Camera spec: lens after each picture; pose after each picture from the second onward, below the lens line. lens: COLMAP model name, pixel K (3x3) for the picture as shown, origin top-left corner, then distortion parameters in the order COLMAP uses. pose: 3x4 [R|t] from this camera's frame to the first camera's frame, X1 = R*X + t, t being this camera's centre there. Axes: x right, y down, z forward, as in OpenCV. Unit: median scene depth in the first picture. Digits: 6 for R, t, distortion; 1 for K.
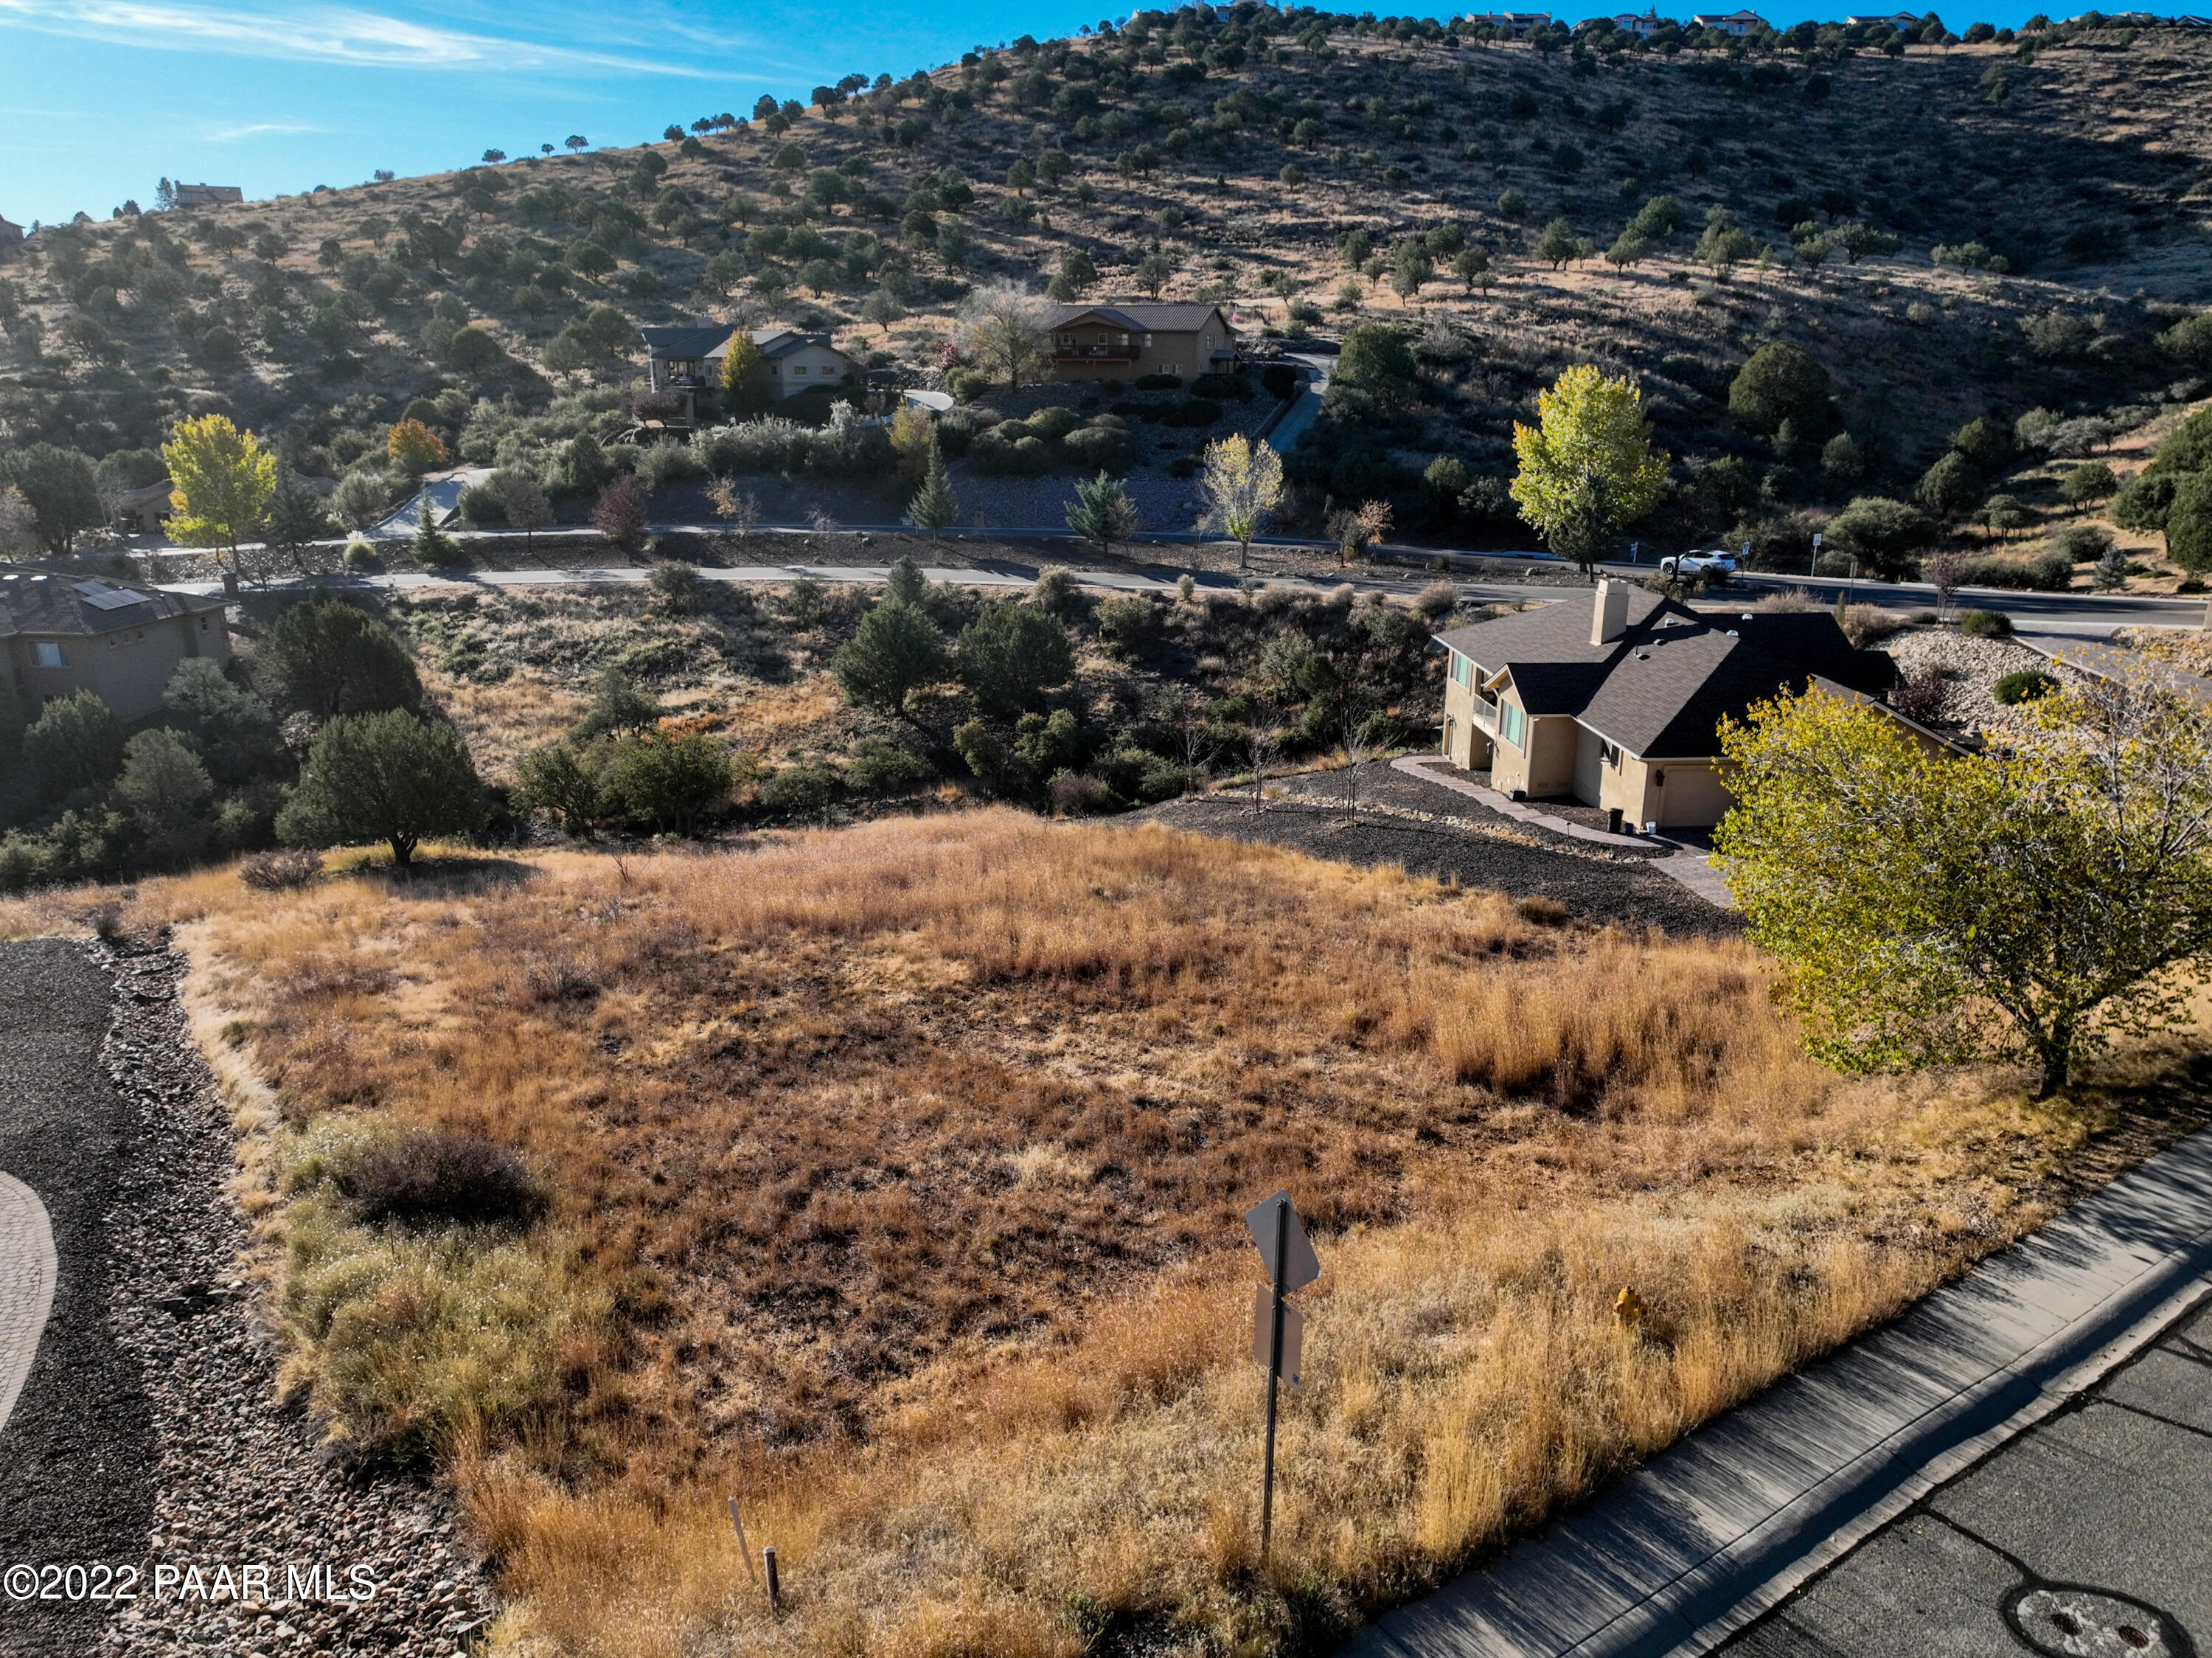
lens RADIAL K [[1559.4, 0, 1107.8], [0, 1559.4, 827.5], [0, 0, 1]] dist [-0.000856, 0.016015]
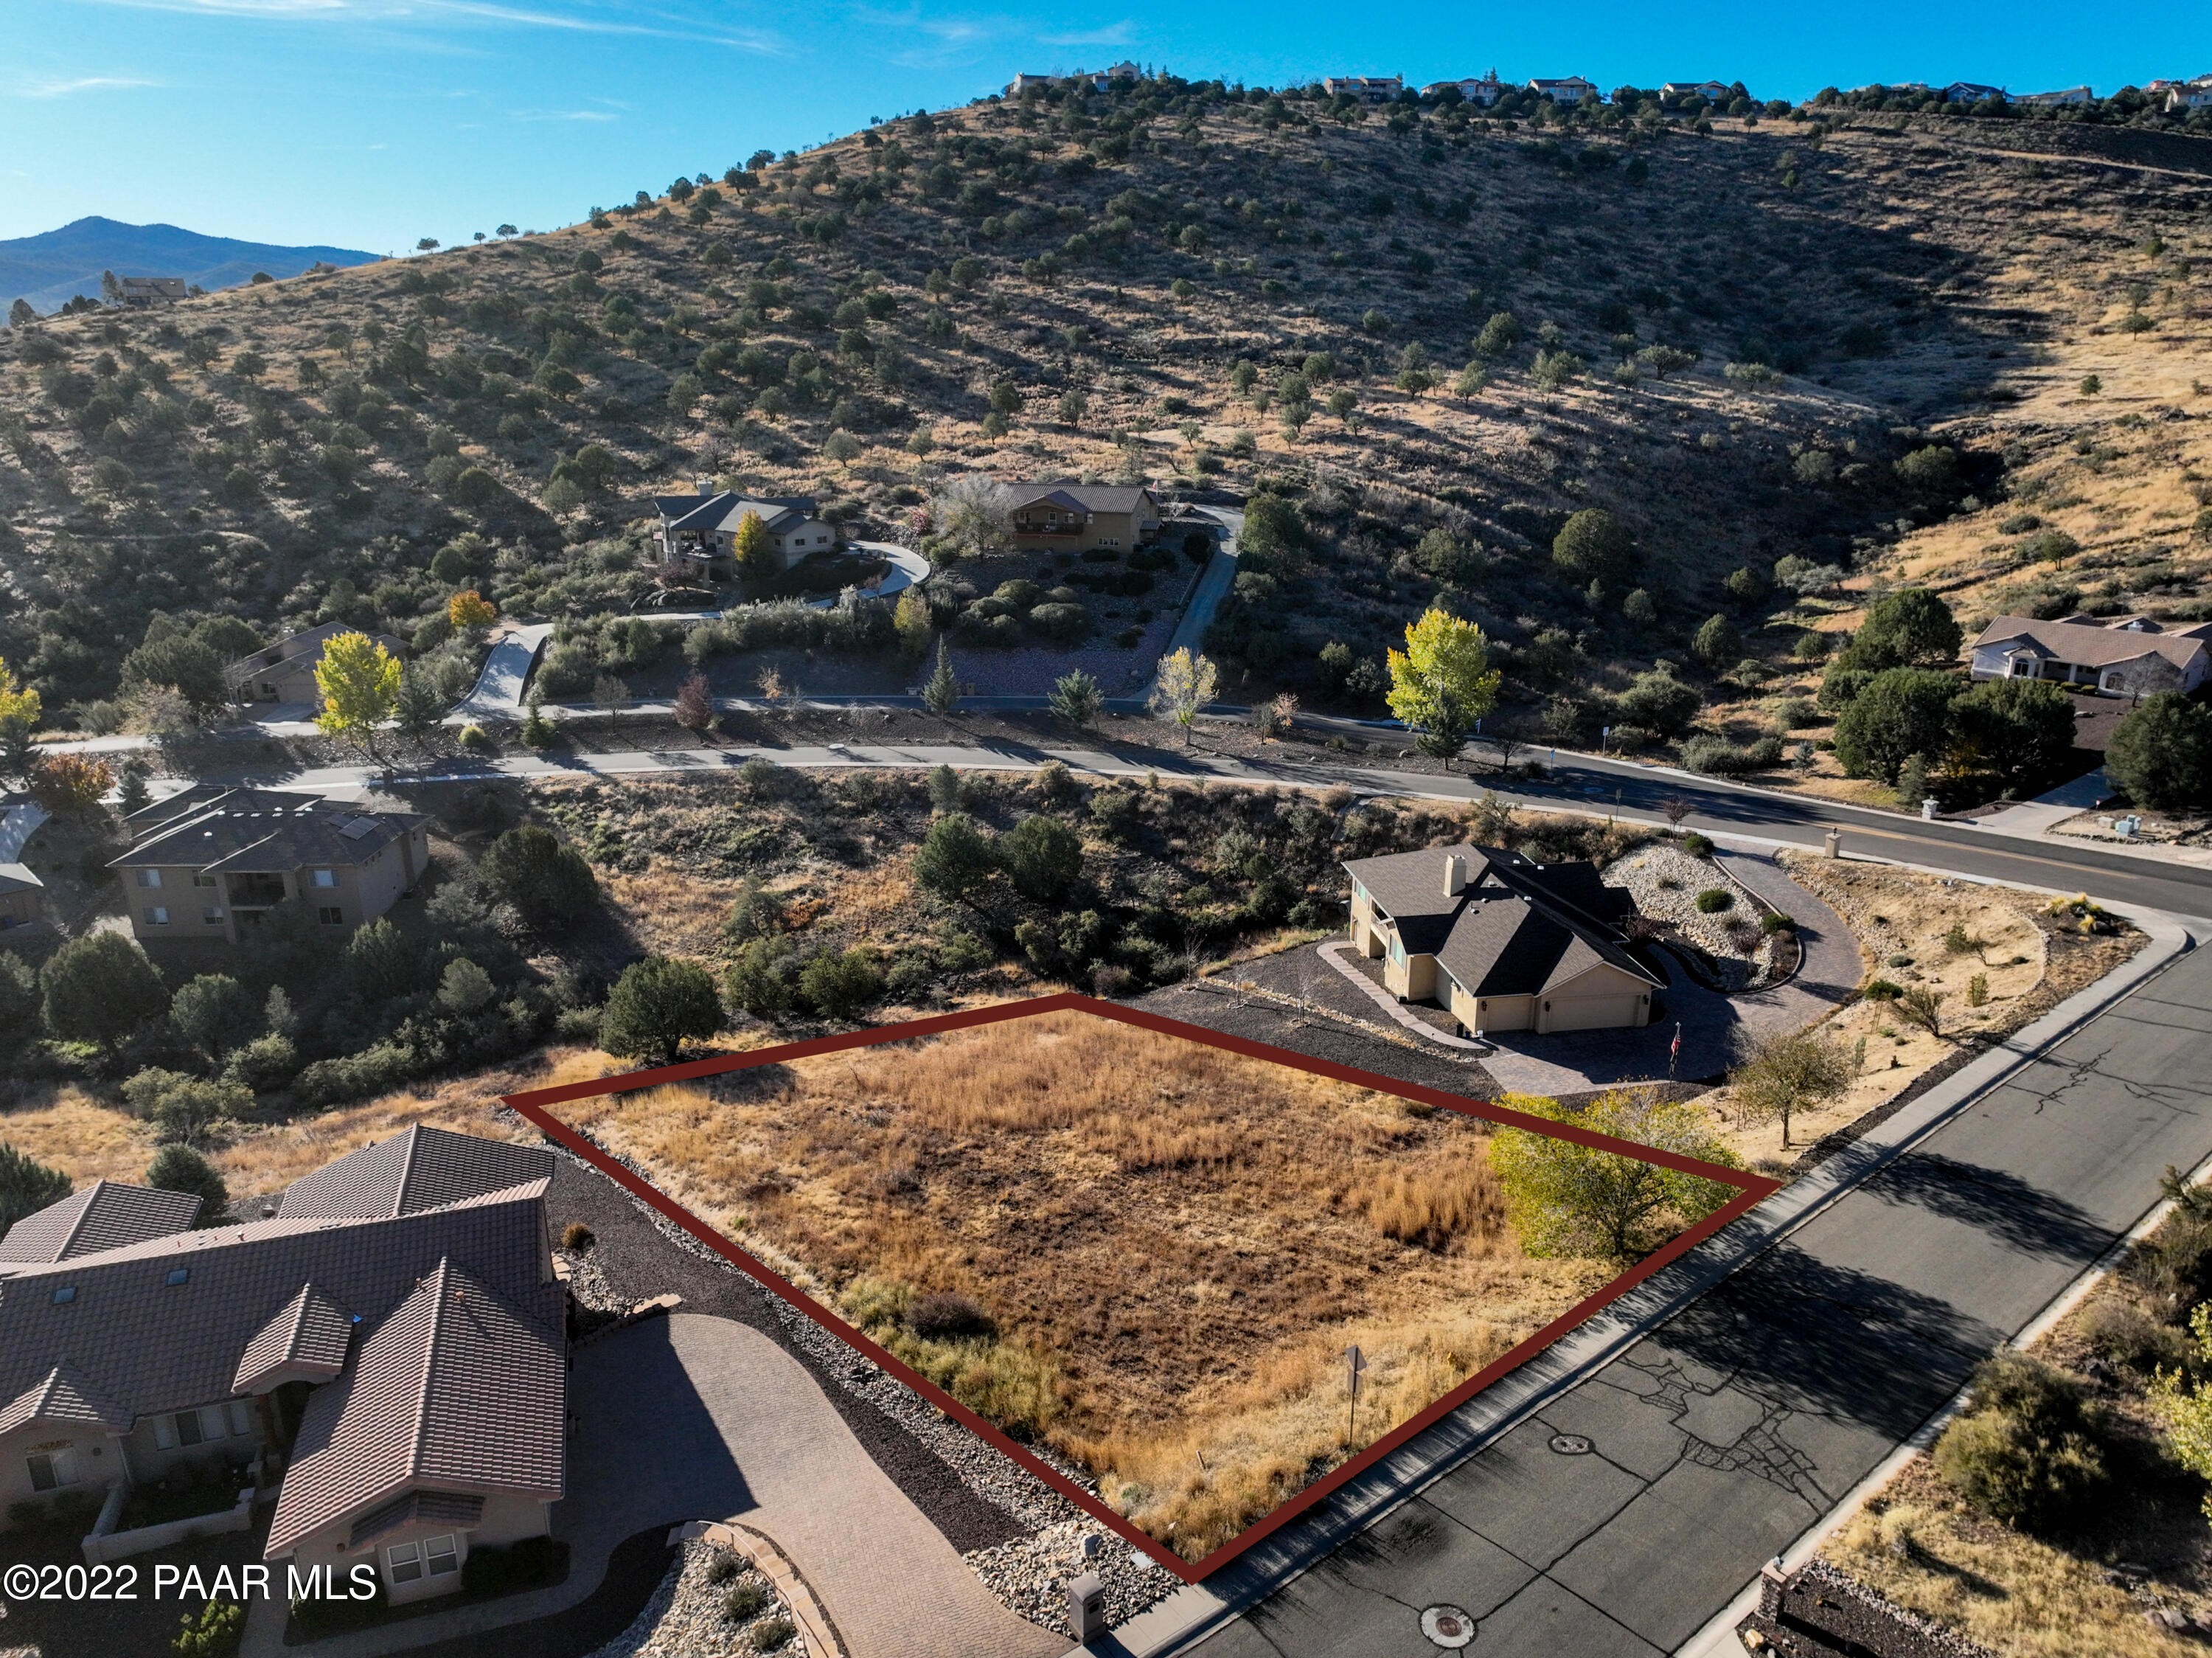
lens RADIAL K [[1559.4, 0, 1107.8], [0, 1559.4, 827.5], [0, 0, 1]] dist [-0.000856, 0.016015]
pose [[0.996501, -0.034227, 0.076255, -0.086925], [0.032655, 0.999230, 0.021764, -0.132957], [-0.076941, -0.019198, 0.996851, -0.320536]]
